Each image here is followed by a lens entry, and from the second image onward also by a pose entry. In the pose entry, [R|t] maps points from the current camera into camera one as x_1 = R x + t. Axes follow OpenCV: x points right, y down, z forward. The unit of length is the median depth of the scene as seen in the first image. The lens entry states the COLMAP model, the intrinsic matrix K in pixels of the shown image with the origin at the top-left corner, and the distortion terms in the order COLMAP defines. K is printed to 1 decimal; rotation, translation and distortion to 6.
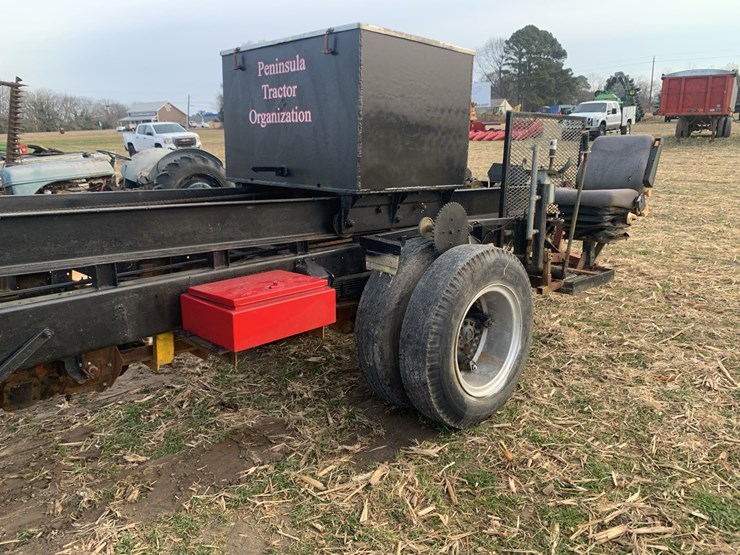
lens RADIAL K [[565.9, 0, 369.9], [0, 565.9, 270.6], [0, 0, 1]] dist [0.026047, -0.027269]
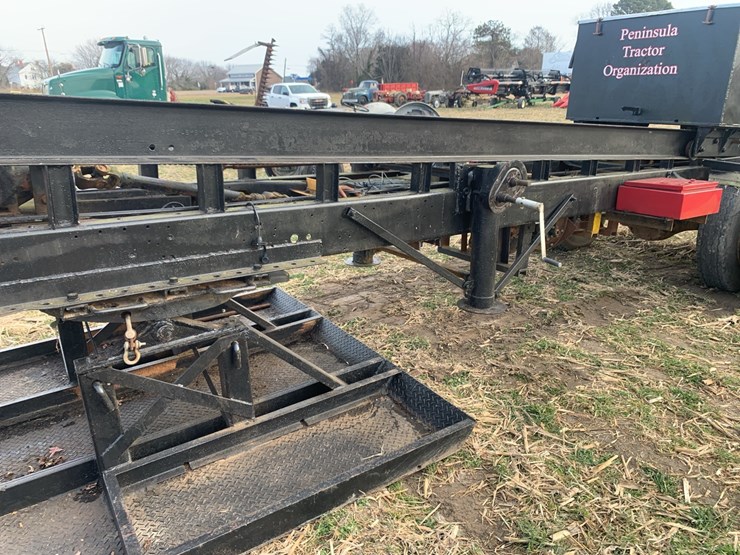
lens RADIAL K [[565.9, 0, 368.8], [0, 565.9, 267.1], [0, 0, 1]] dist [0.026047, -0.027269]
pose [[0.989197, 0.065494, -0.131148, -0.587870], [-0.058936, 0.996839, 0.053278, 0.162806], [0.134223, -0.044973, 0.989930, -0.454489]]
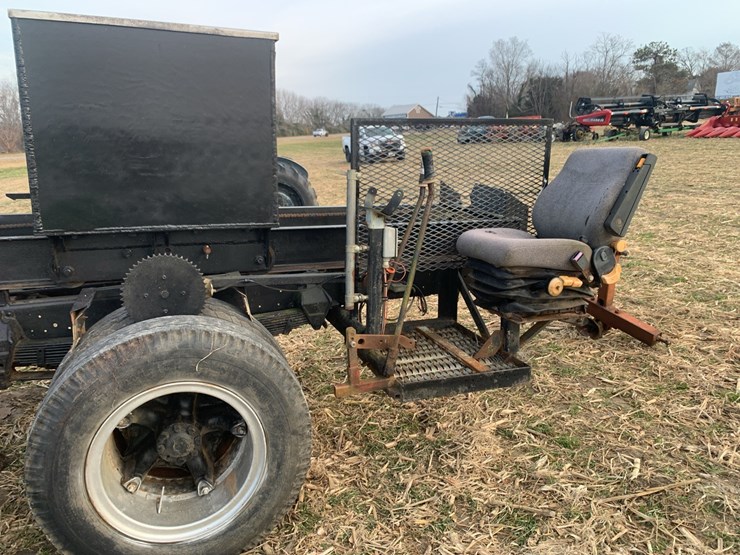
lens RADIAL K [[565.9, 0, 368.3], [0, 565.9, 271.8], [0, 0, 1]] dist [0.026047, -0.027269]
pose [[0.909918, 0.082503, -0.406501, 0.609213], [-0.080979, 0.996495, 0.020981, -0.123077], [0.406807, 0.013827, 0.913409, 0.428807]]
